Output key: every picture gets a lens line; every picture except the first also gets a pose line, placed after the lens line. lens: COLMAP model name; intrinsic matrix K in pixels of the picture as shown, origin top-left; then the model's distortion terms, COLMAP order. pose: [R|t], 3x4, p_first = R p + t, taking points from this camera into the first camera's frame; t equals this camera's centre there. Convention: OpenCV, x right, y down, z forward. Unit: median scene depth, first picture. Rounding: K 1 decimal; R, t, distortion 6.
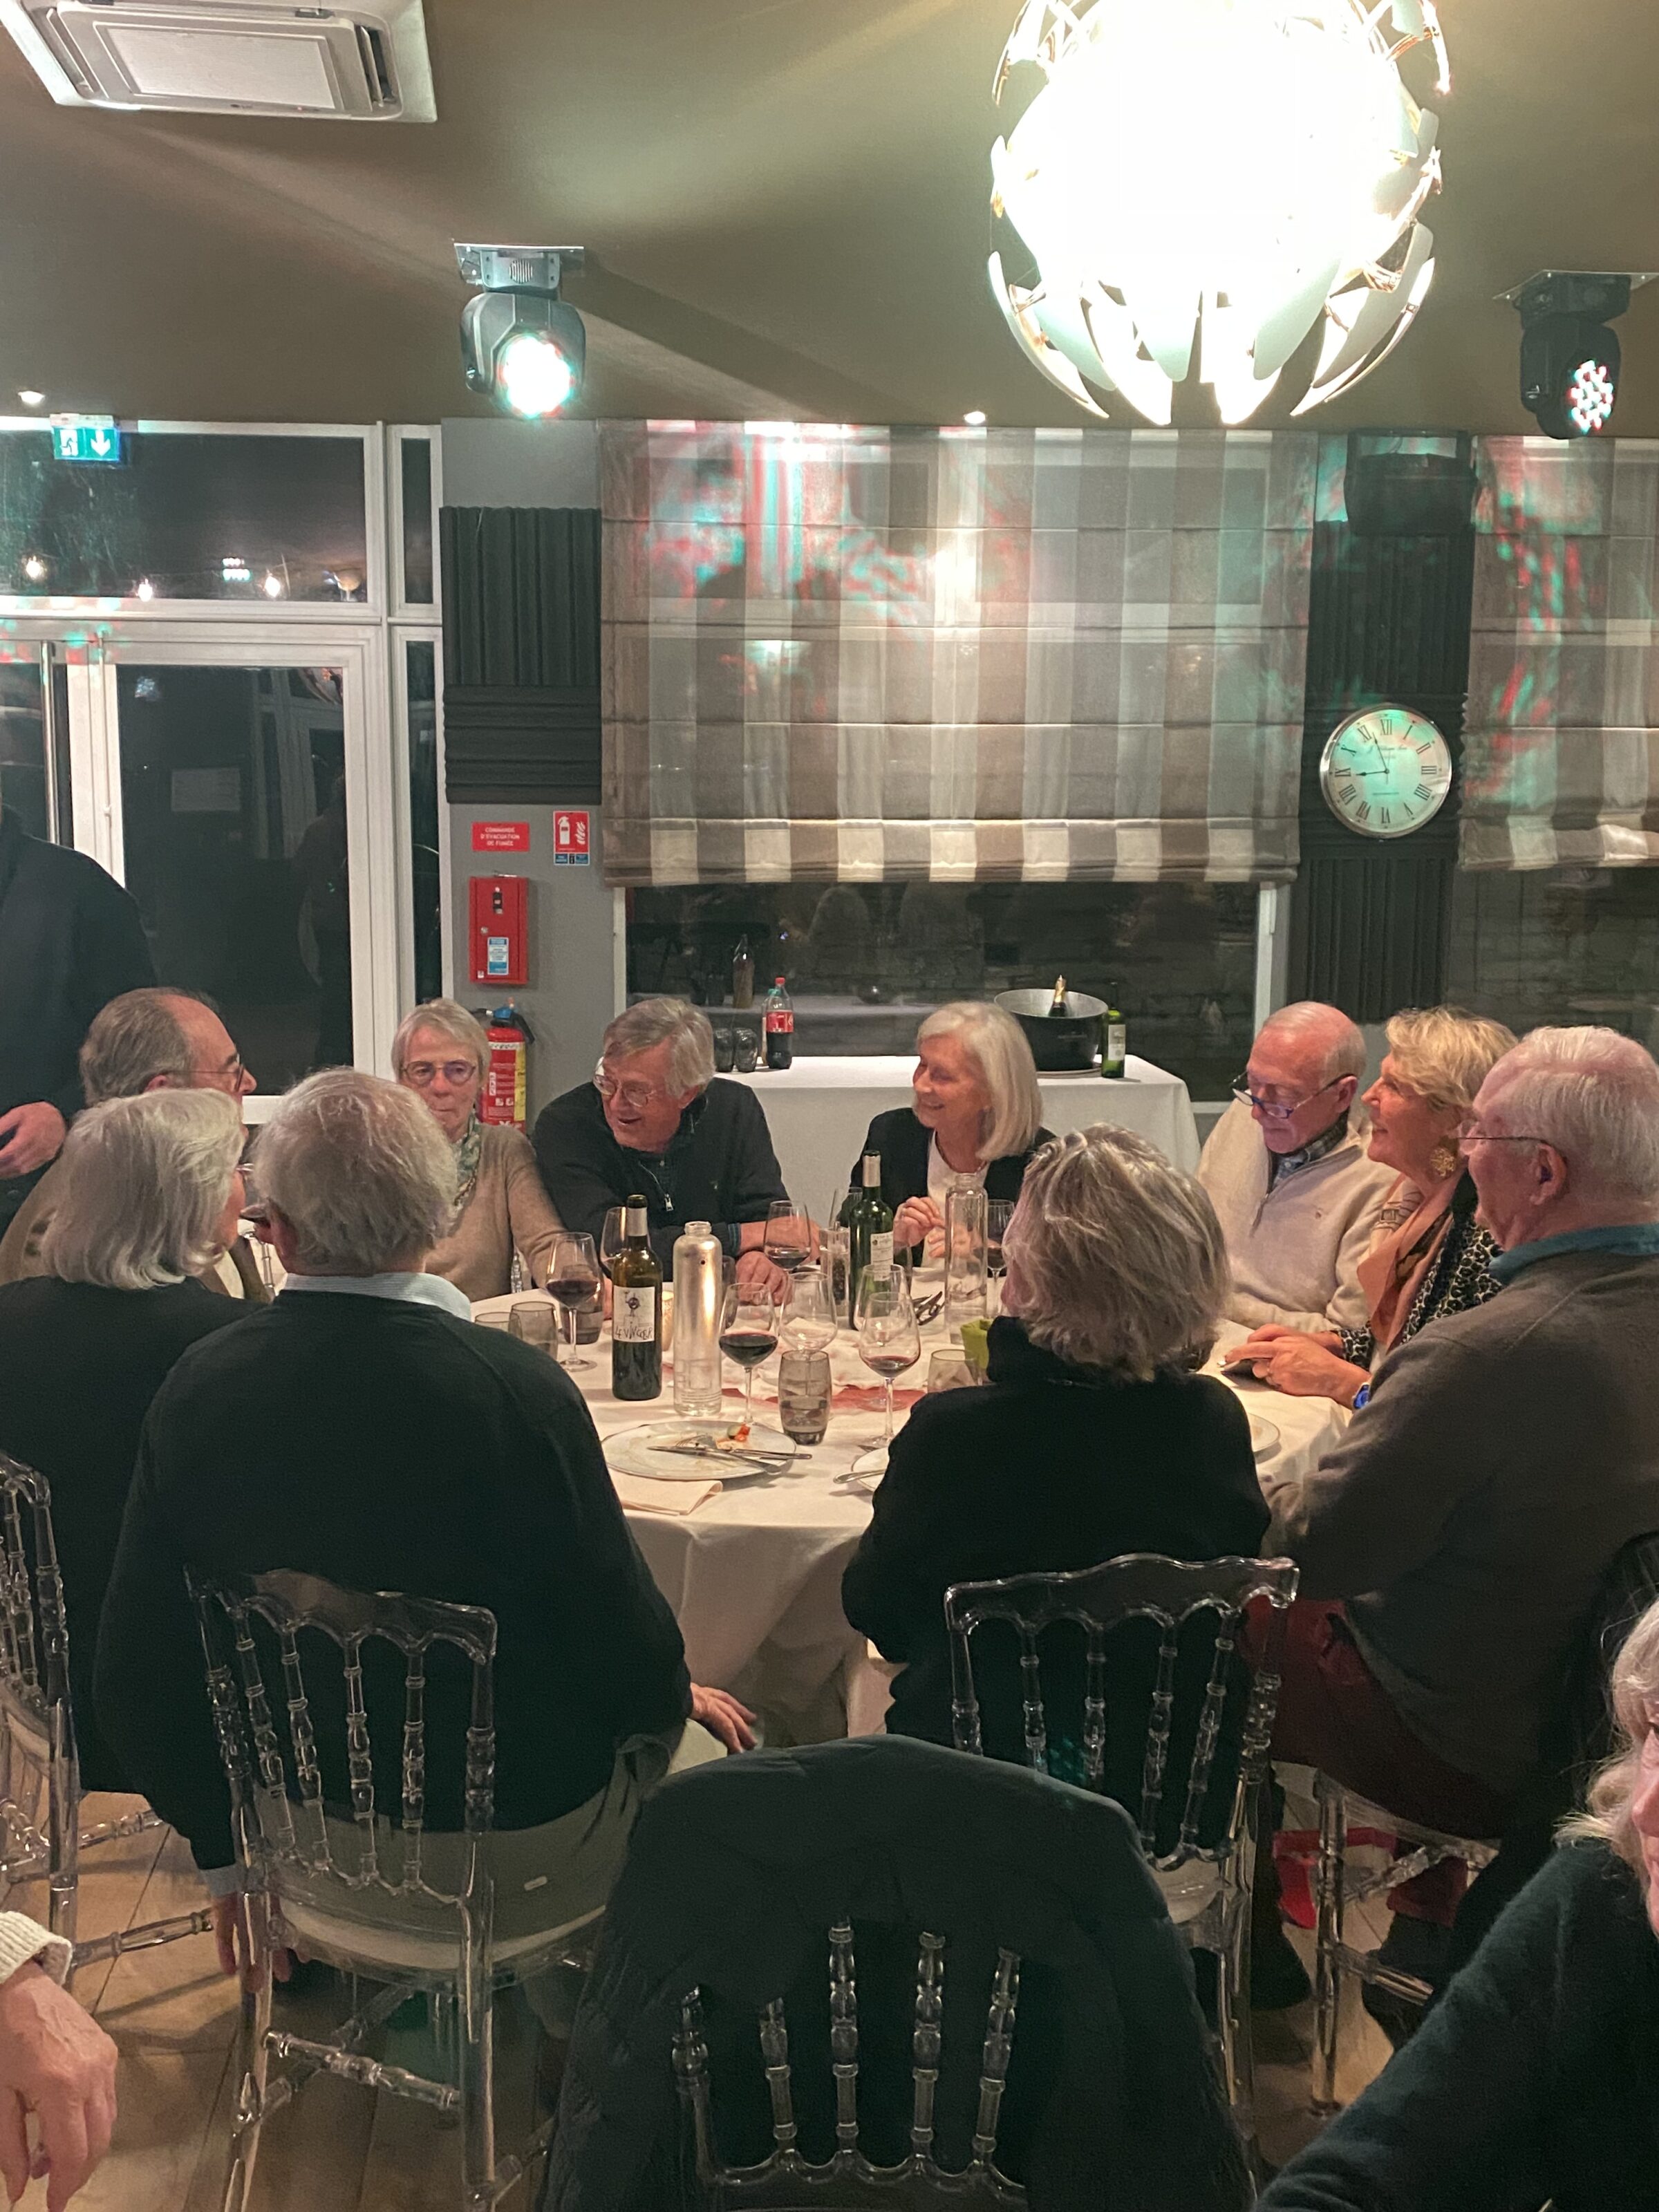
lens RADIAL K [[2159.5, 0, 829.5], [0, 2159.5, 1106.0], [0, 0, 1]] dist [0.011707, -0.001393]
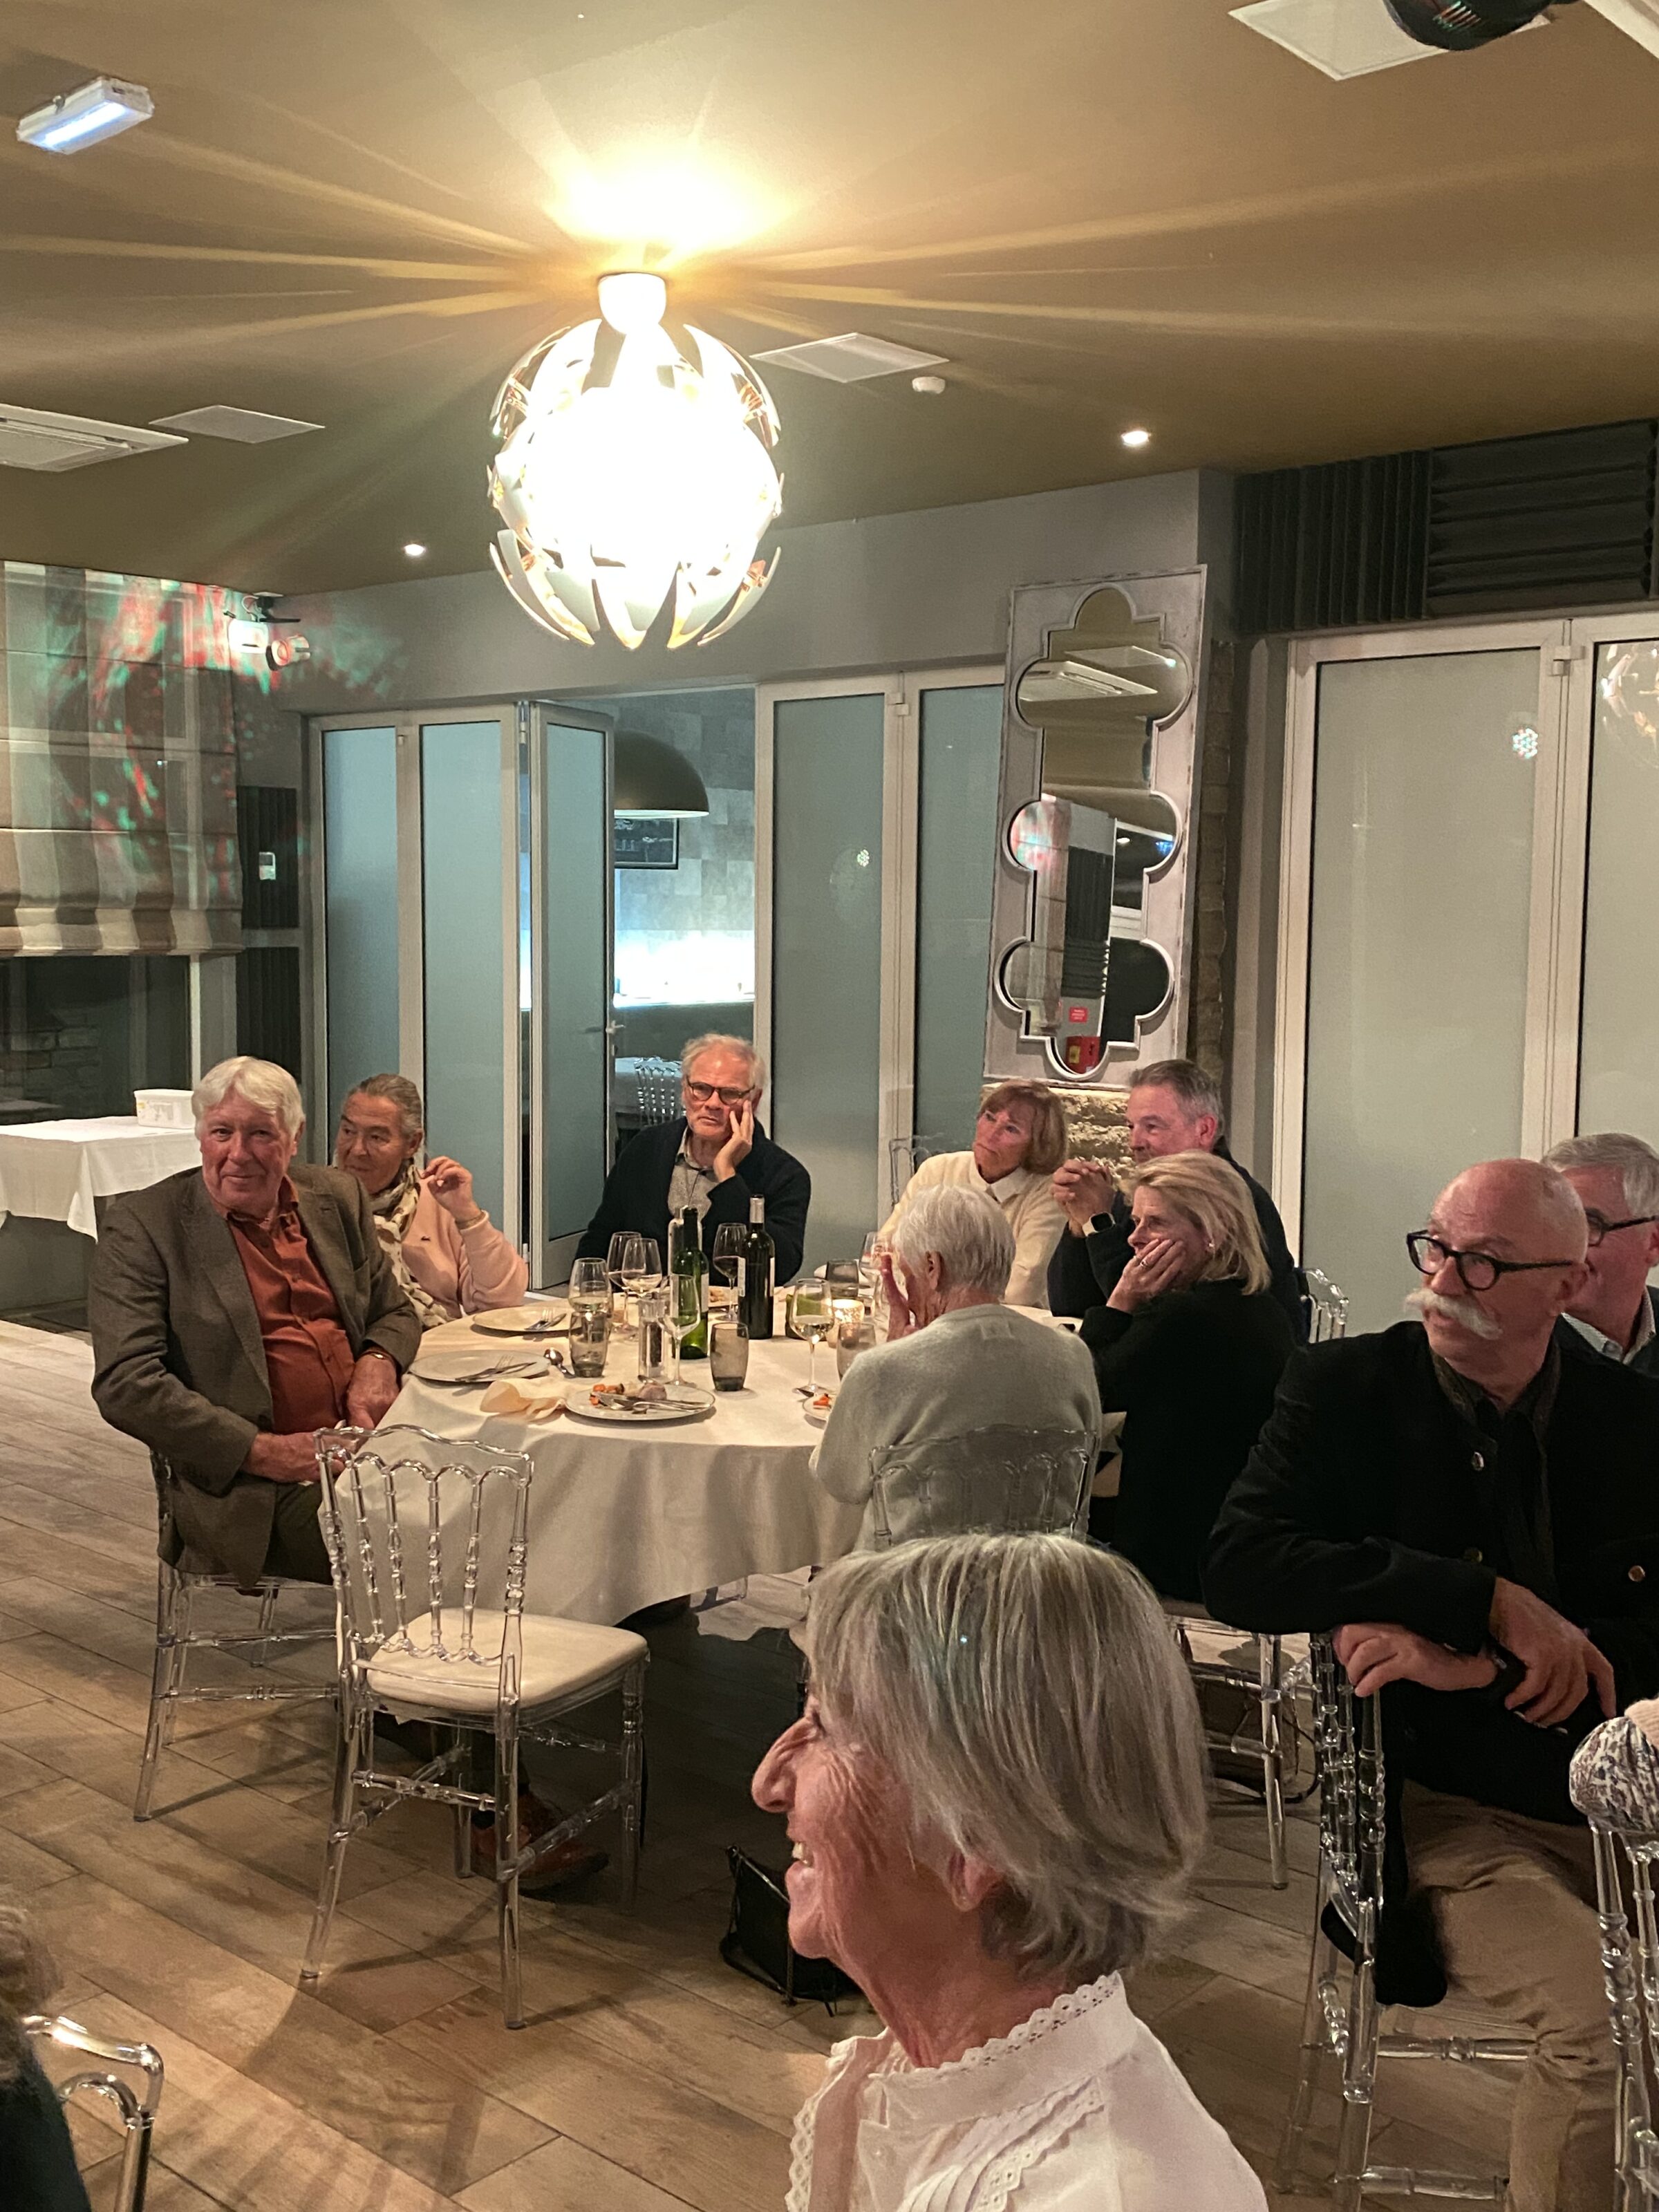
lens RADIAL K [[2159.5, 0, 829.5], [0, 2159.5, 1106.0], [0, 0, 1]] dist [0.011707, -0.001393]
pose [[0.714397, -0.069587, 0.696272, -0.402018], [0.101254, 0.994851, -0.004462, 0.018021], [-0.692376, 0.073688, 0.717765, -0.099342]]
